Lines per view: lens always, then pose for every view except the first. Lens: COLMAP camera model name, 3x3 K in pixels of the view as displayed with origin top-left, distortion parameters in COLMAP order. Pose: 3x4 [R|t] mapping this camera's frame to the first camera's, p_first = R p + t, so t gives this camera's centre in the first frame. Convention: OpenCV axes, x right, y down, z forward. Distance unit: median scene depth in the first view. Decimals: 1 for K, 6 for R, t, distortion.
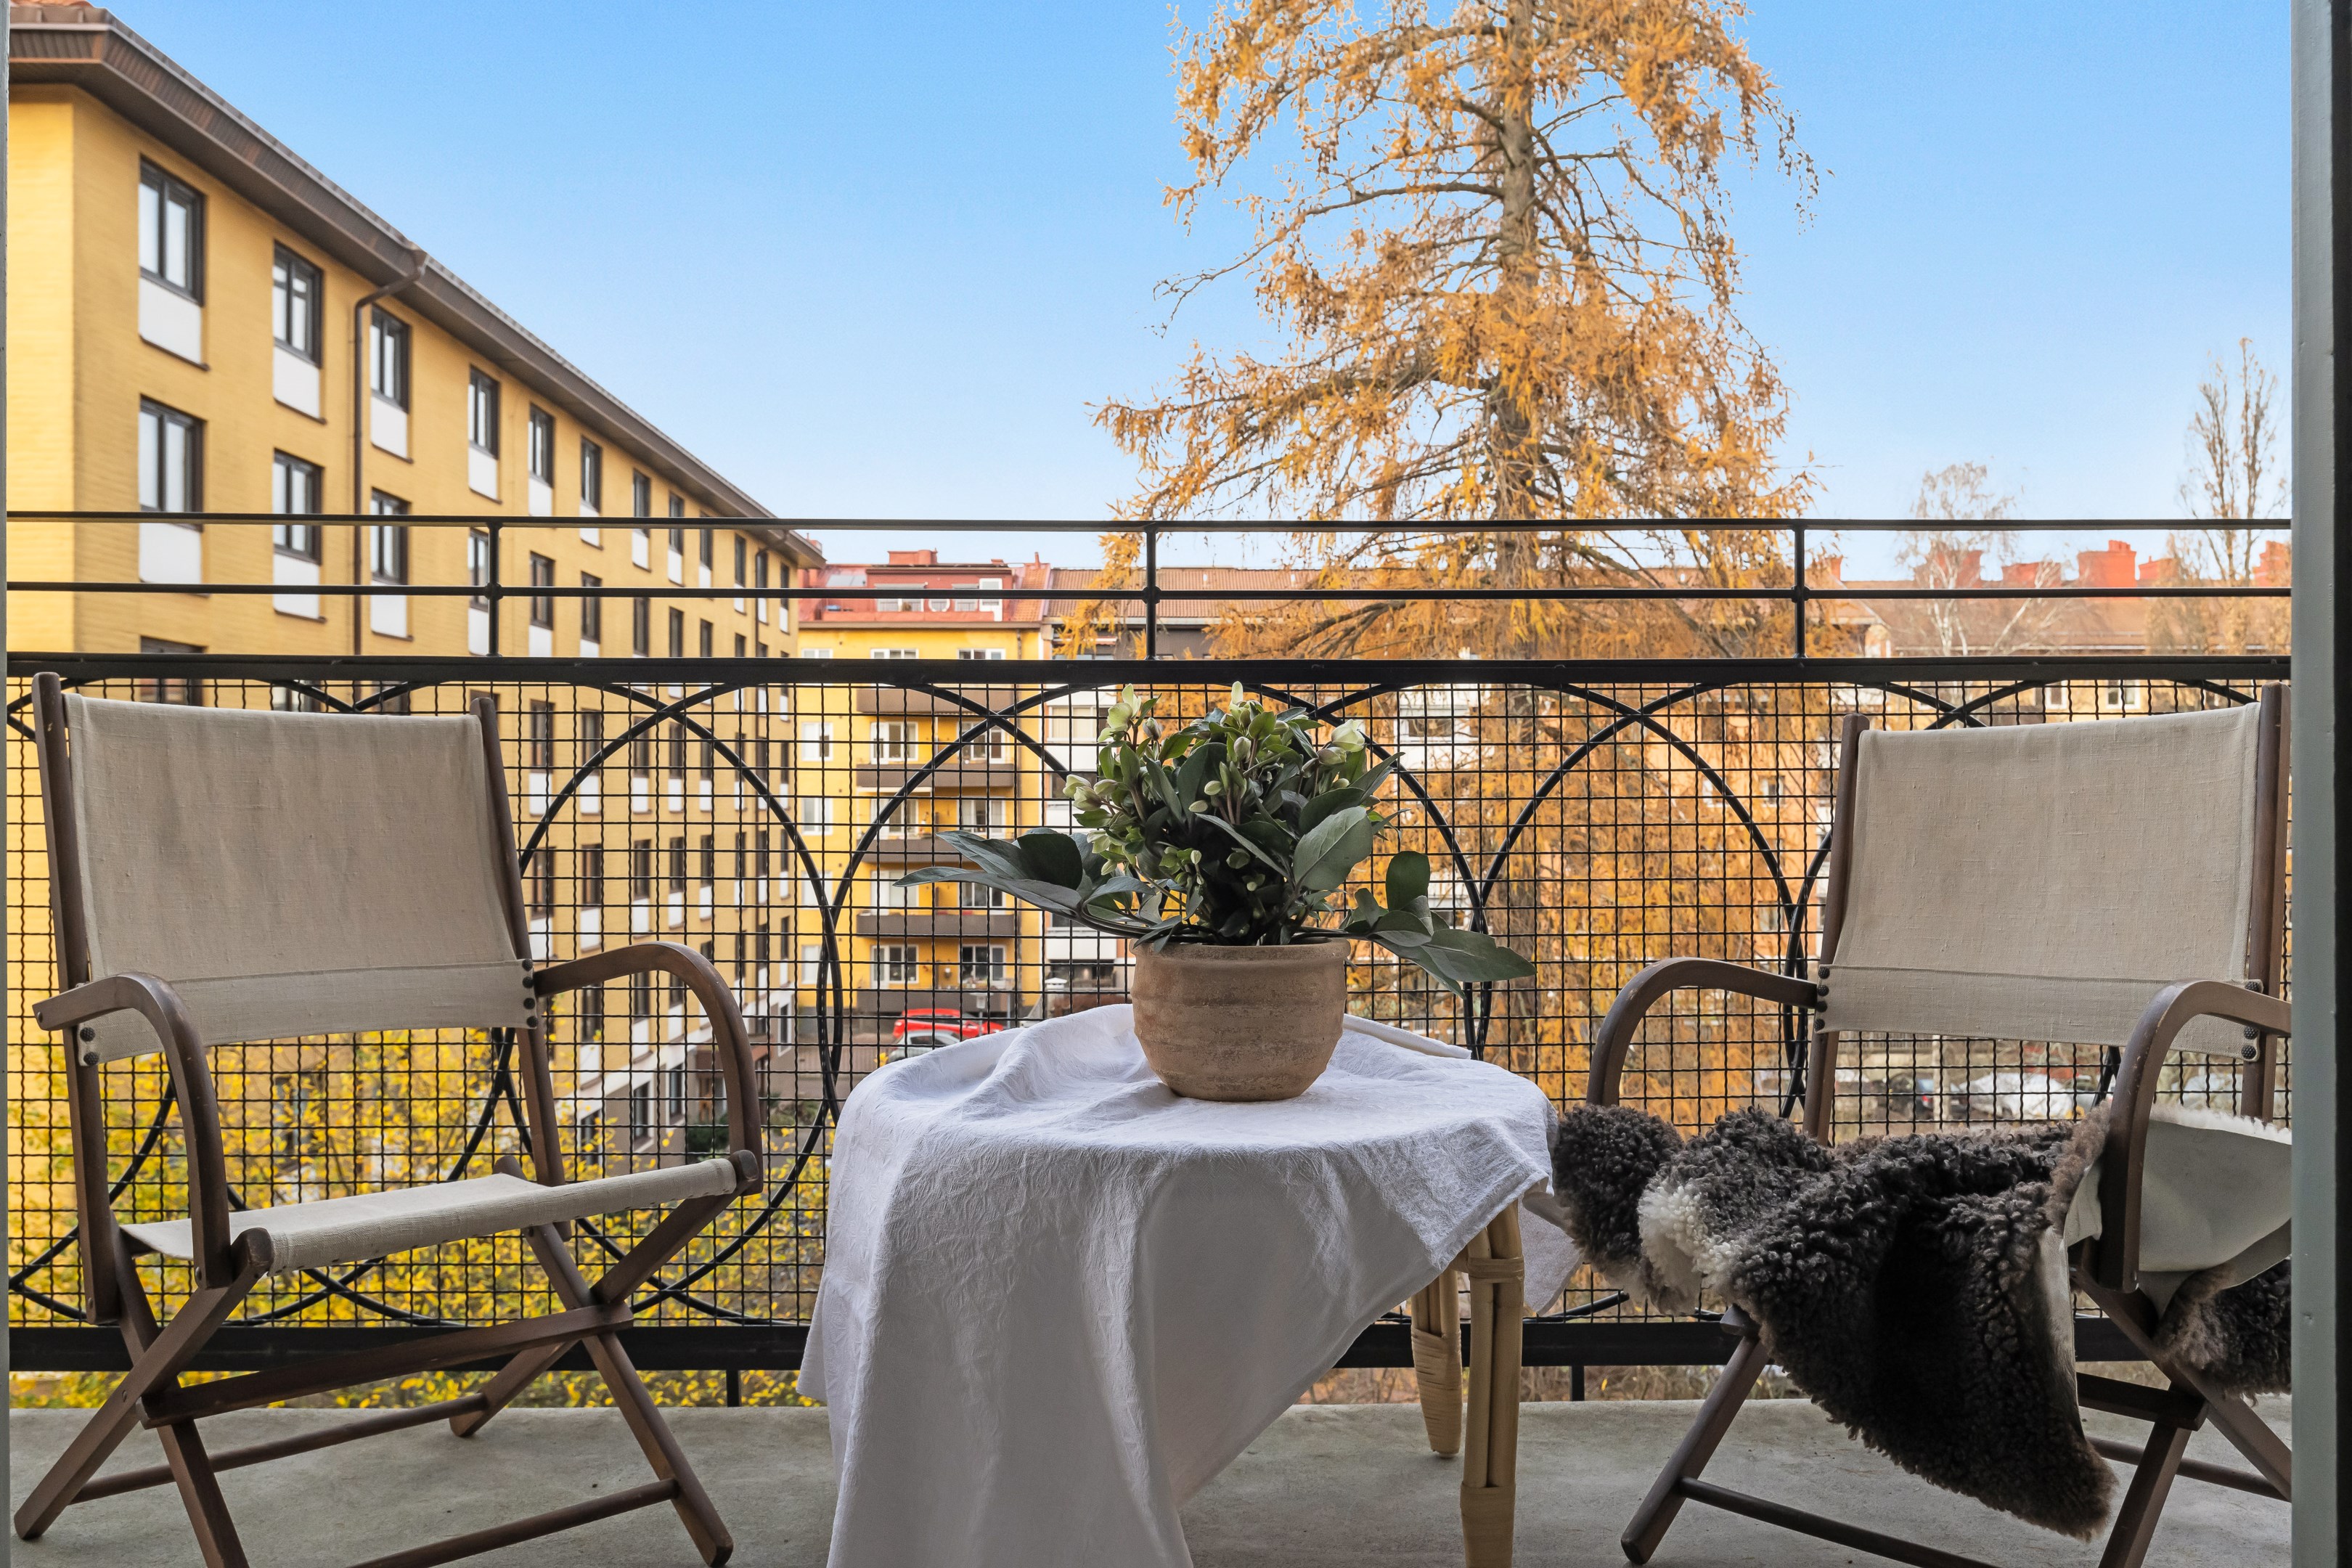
lens RADIAL K [[1869.9, 0, 1176.0], [0, 1869.9, 784.0], [0, 0, 1]] dist [-0.008561, 0.004865]
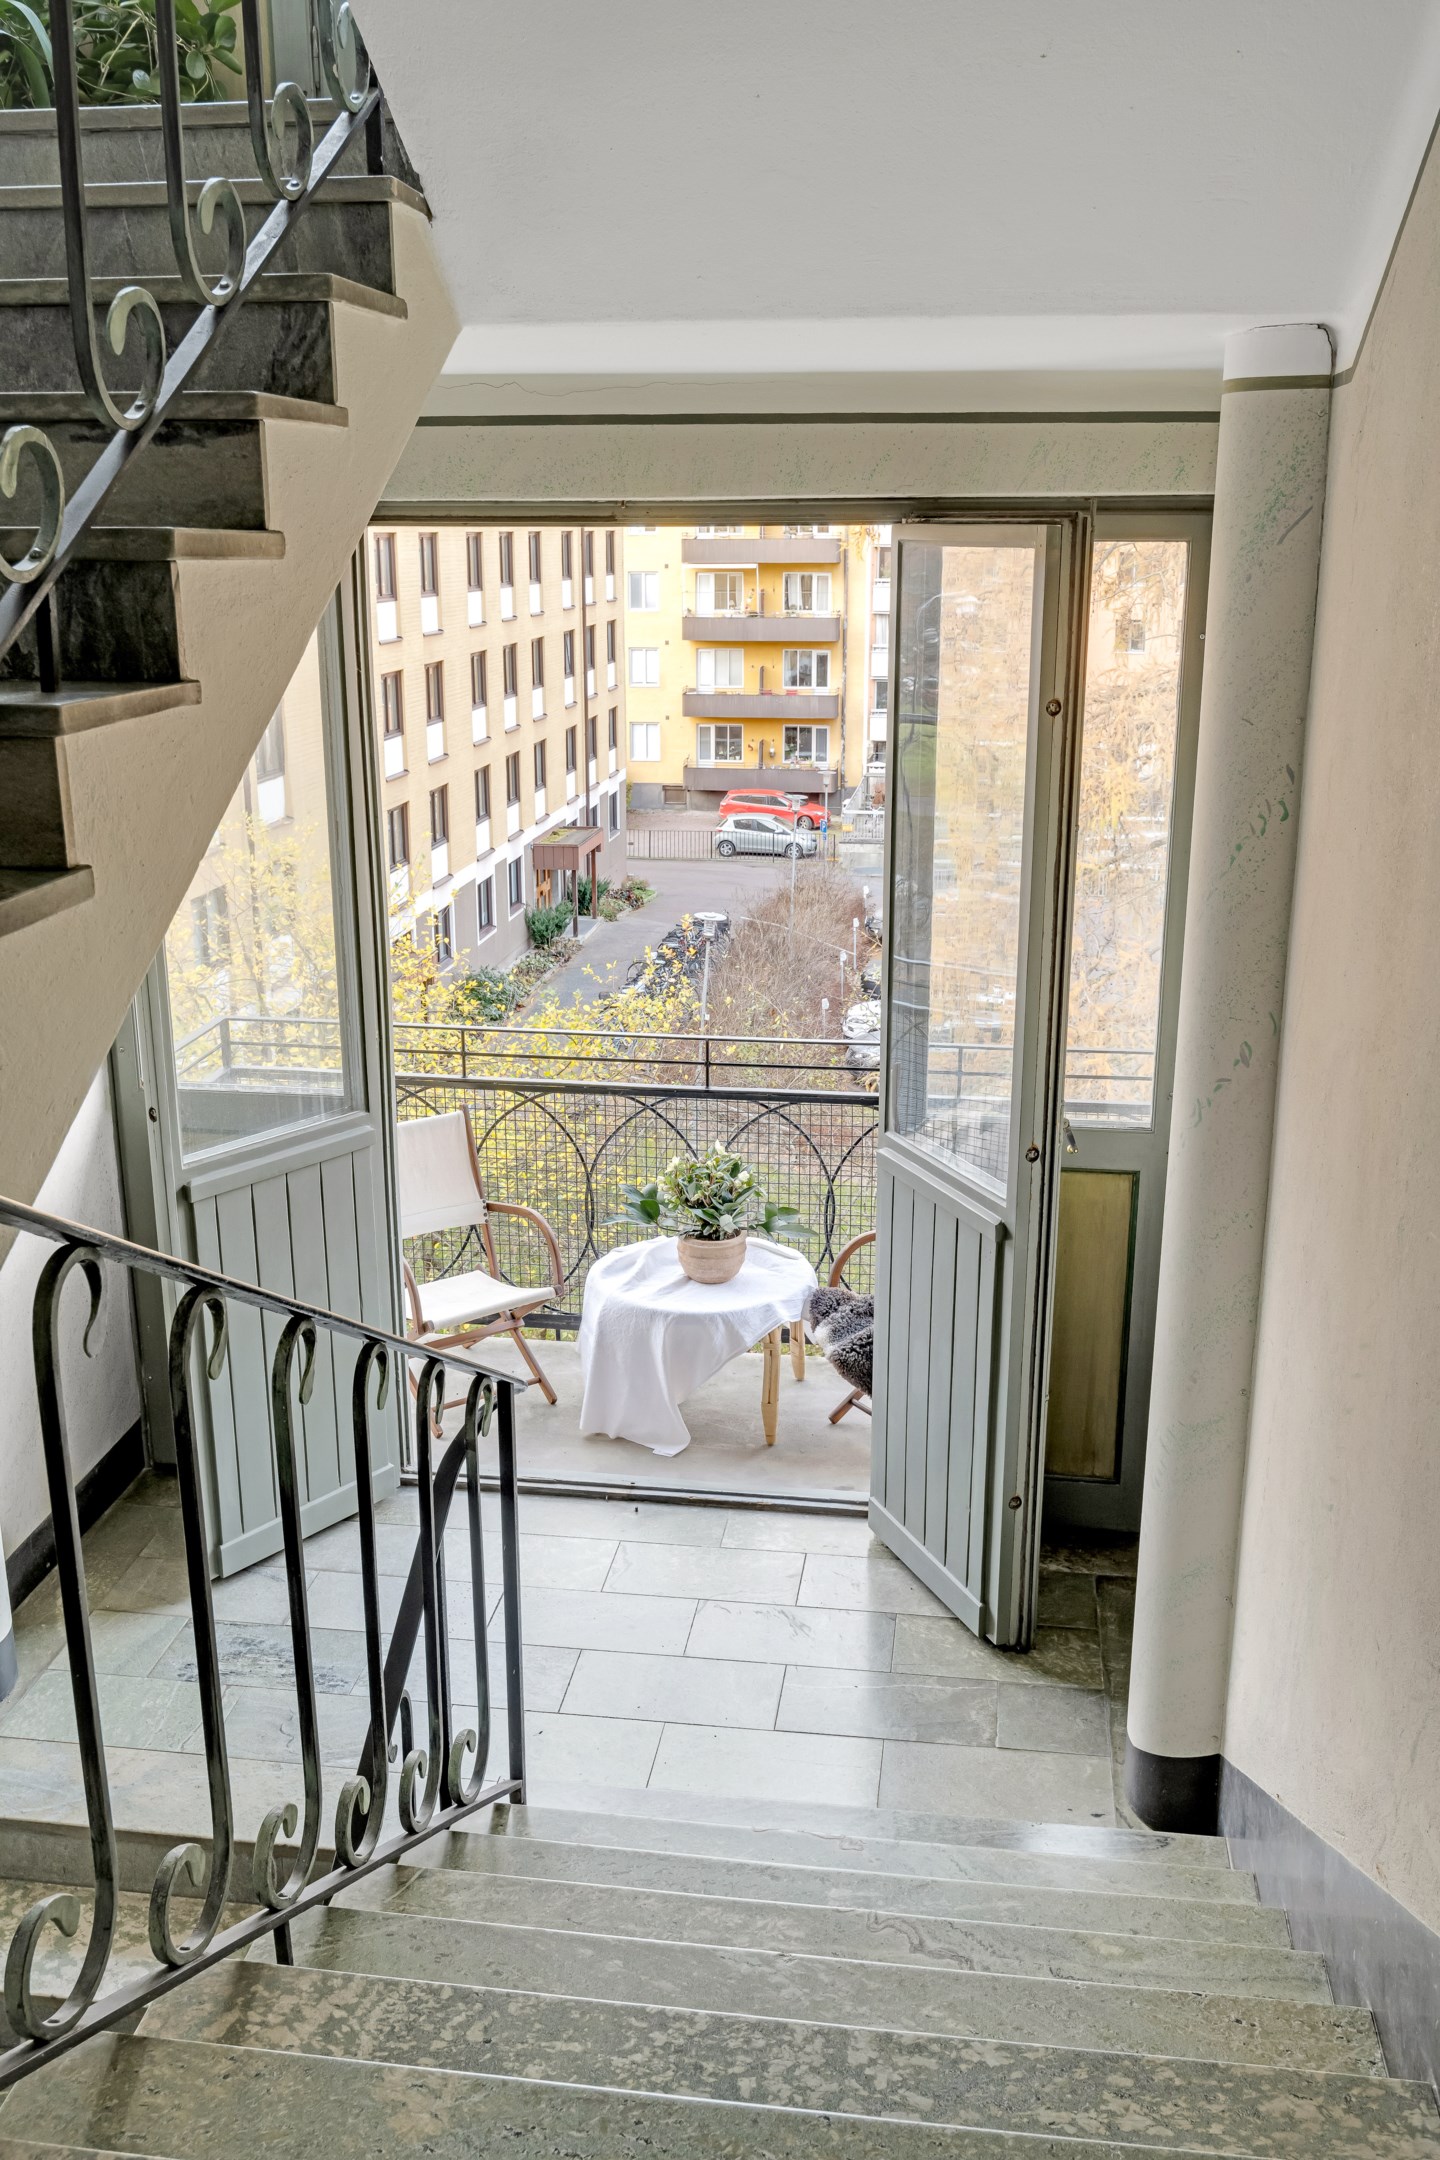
lens RADIAL K [[1952.7, 0, 720.0], [0, 1952.7, 1080.0], [0, 0, 1]] dist [-0.001807, -0.000301]
pose [[0.987957, 0.044577, -0.148165, 0.511996], [-0.000465, 0.958451, 0.285258, -1.071648], [0.154725, -0.281754, 0.946929, -1.977800]]
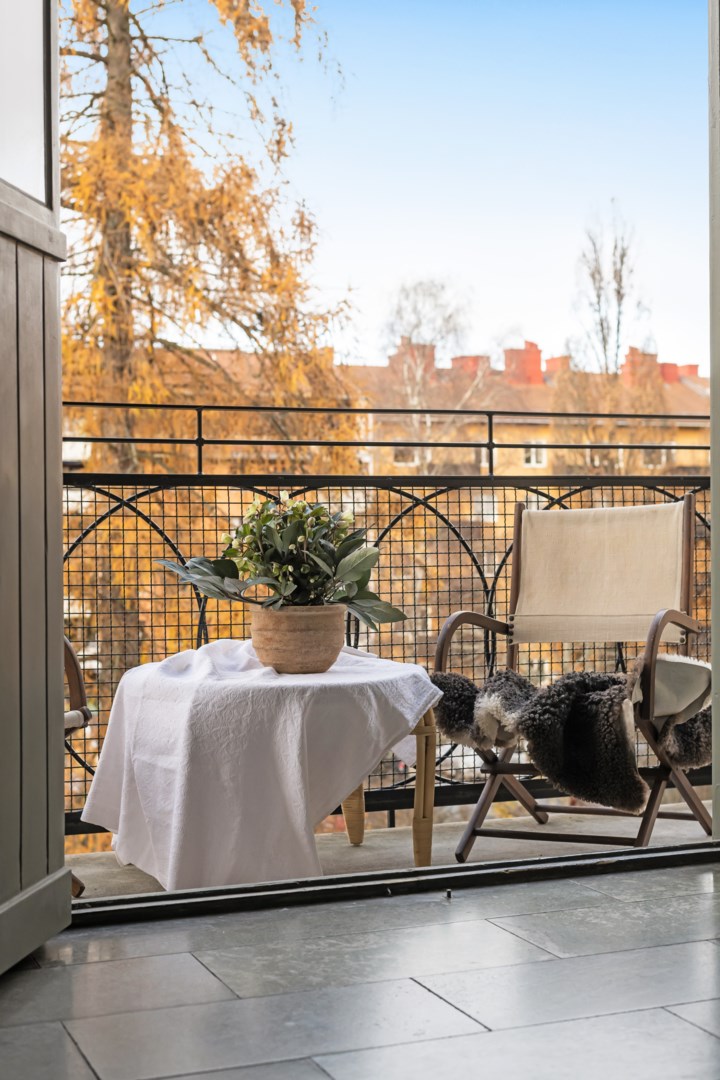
lens RADIAL K [[1572.5, 0, 360.0], [0, 1572.5, 540.0], [0, 0, 1]] dist [0.088095, -0.878219]
pose [[0.935192, -0.006993, 0.354071, -0.573679], [0.003280, 0.999933, 0.011086, -0.017252], [-0.354125, -0.009207, 0.935153, -0.820755]]
